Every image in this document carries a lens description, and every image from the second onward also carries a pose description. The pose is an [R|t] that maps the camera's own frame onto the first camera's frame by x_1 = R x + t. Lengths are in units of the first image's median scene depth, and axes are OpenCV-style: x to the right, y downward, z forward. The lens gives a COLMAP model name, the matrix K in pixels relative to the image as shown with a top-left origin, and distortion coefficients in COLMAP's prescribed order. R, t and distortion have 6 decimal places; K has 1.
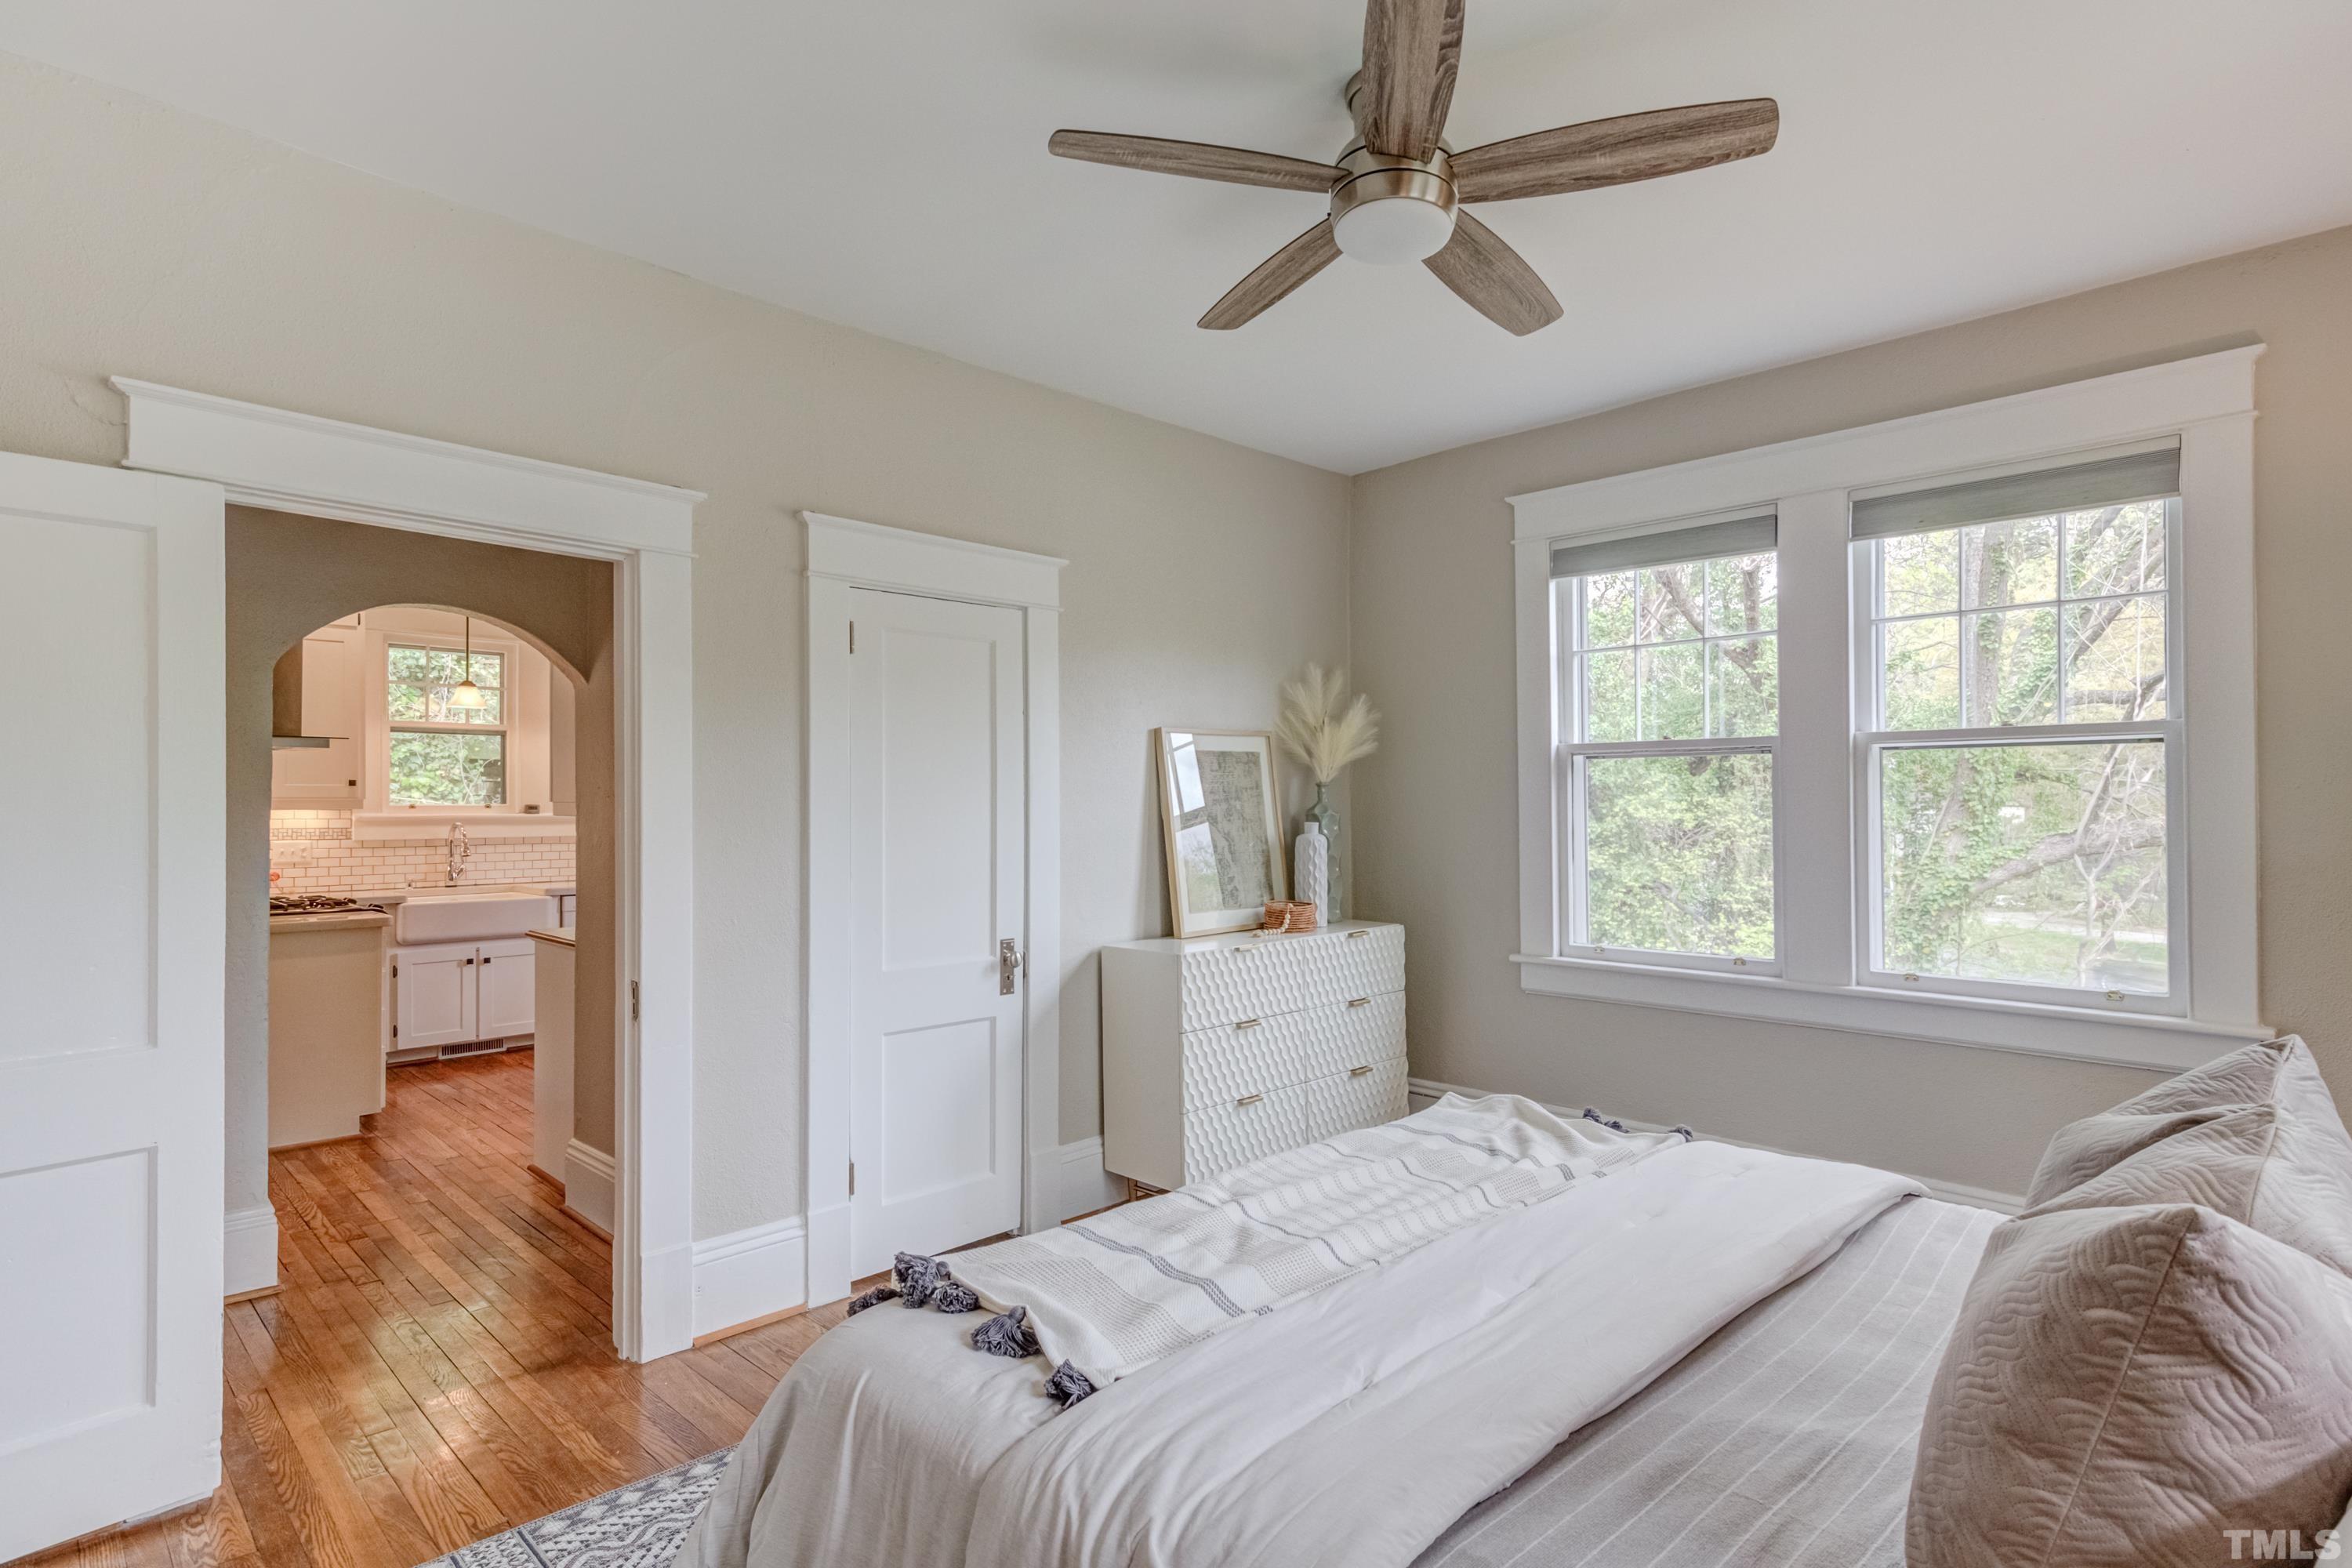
lens RADIAL K [[1237.8, 0, 1176.0], [0, 1237.8, 784.0], [0, 0, 1]] dist [0.039168, -0.016688]
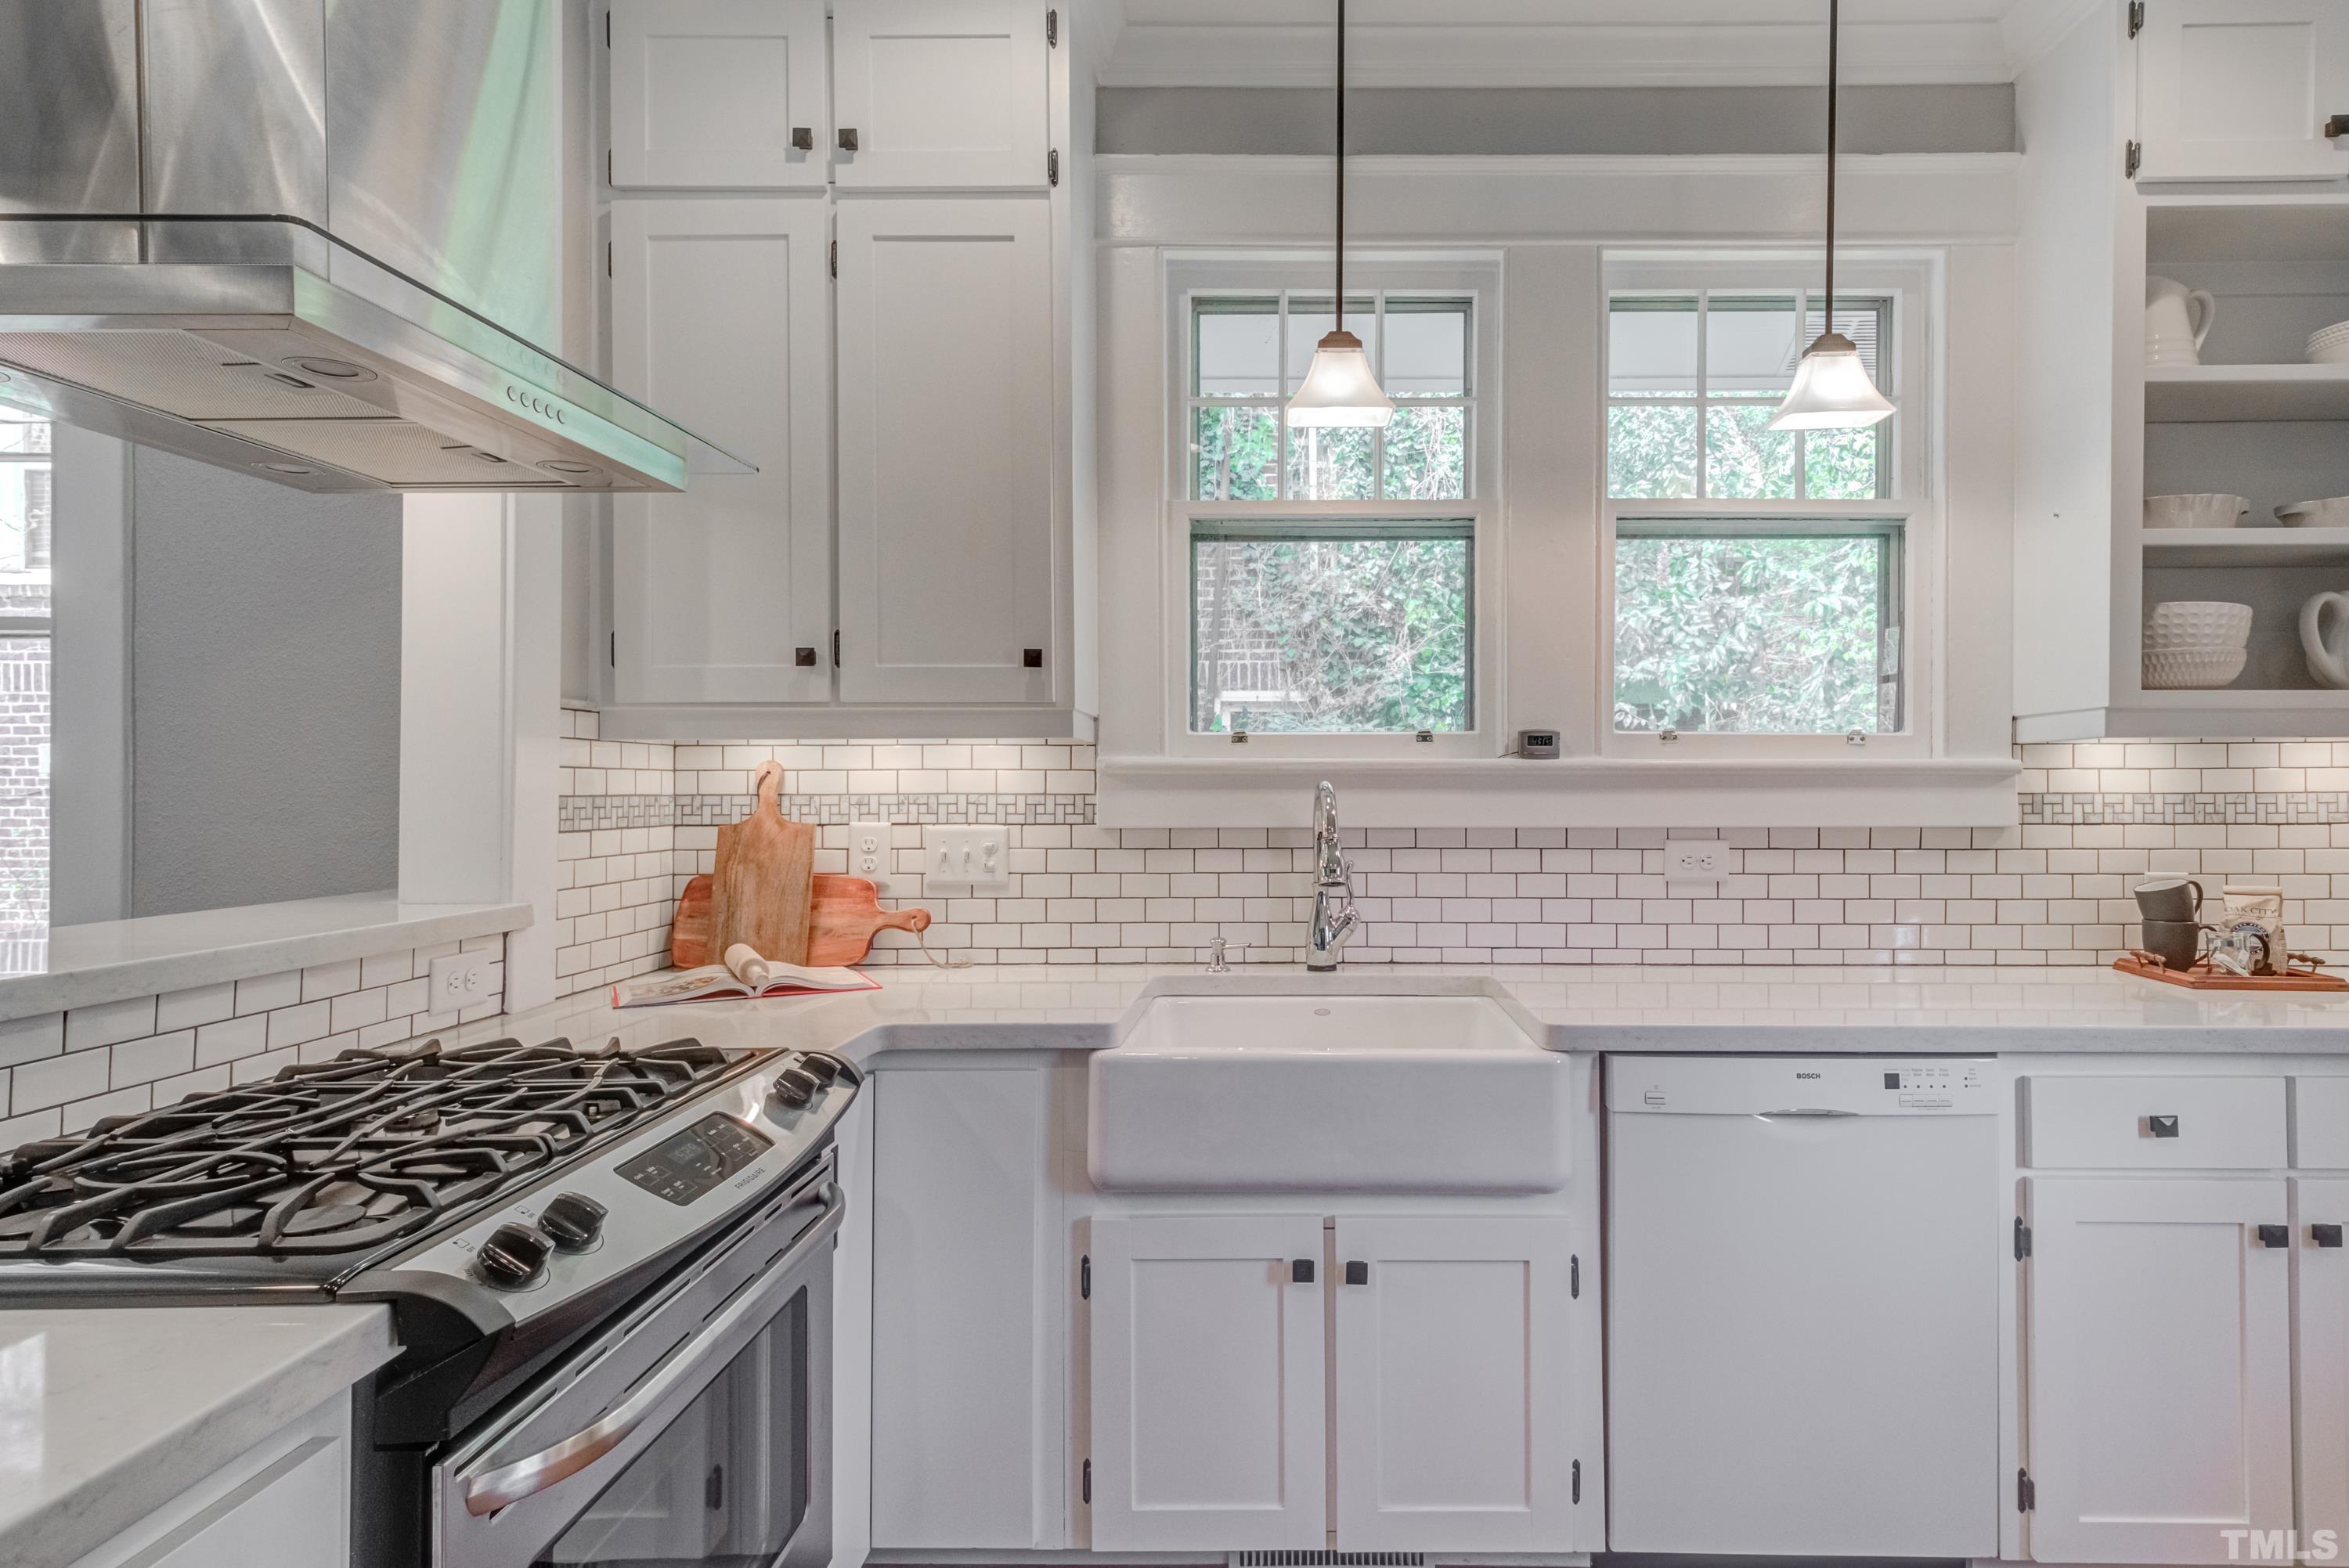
lens RADIAL K [[1275.5, 0, 1299.9], [0, 1275.5, 777.7], [0, 0, 1]] dist [0.039306, -0.031031]
pose [[0.731047, -0.002169, -0.682324, -0.352241], [0.008617, 0.999945, 0.006054, 0.028190], [0.682273, -0.010305, 0.731025, 0.756522]]
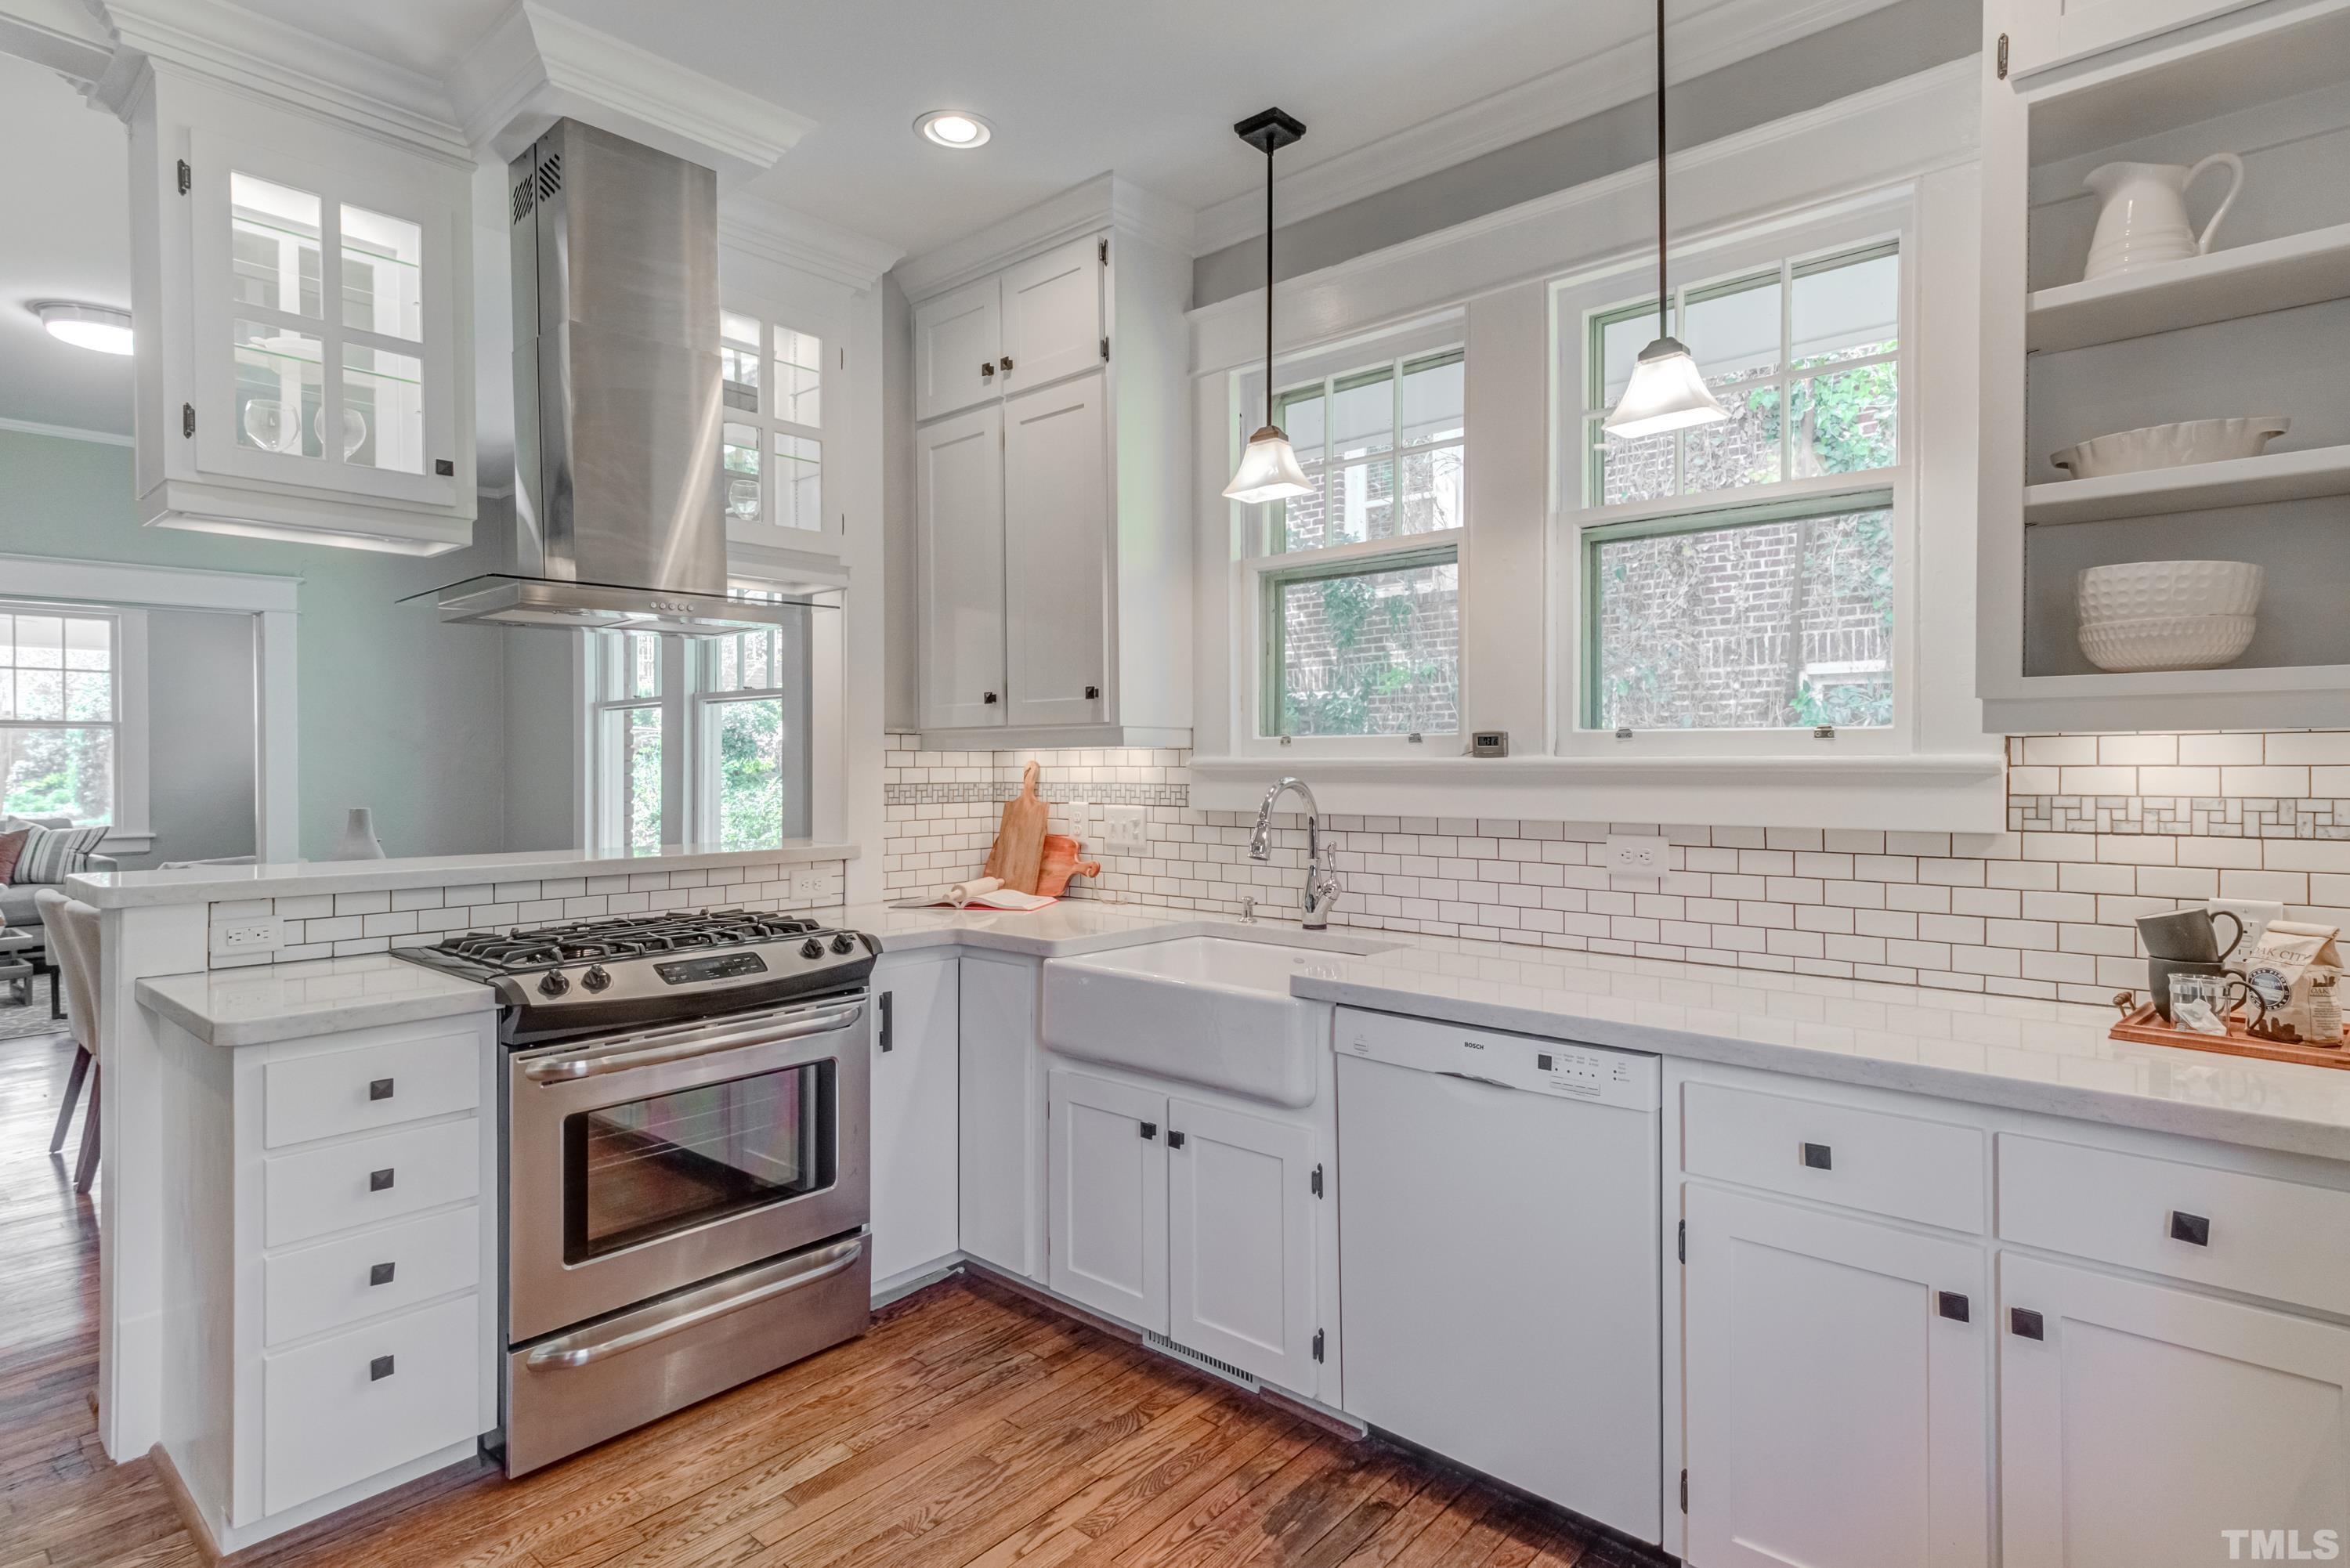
lens RADIAL K [[1214.4, 0, 1138.4], [0, 1214.4, 763.5], [0, 0, 1]] dist [0.012611, -0.001689]
pose [[0.086343, 0.004284, -0.996256, -0.176759], [0.018871, 0.999804, 0.005935, 0.023257], [0.996087, -0.019313, 0.086246, 0.925025]]
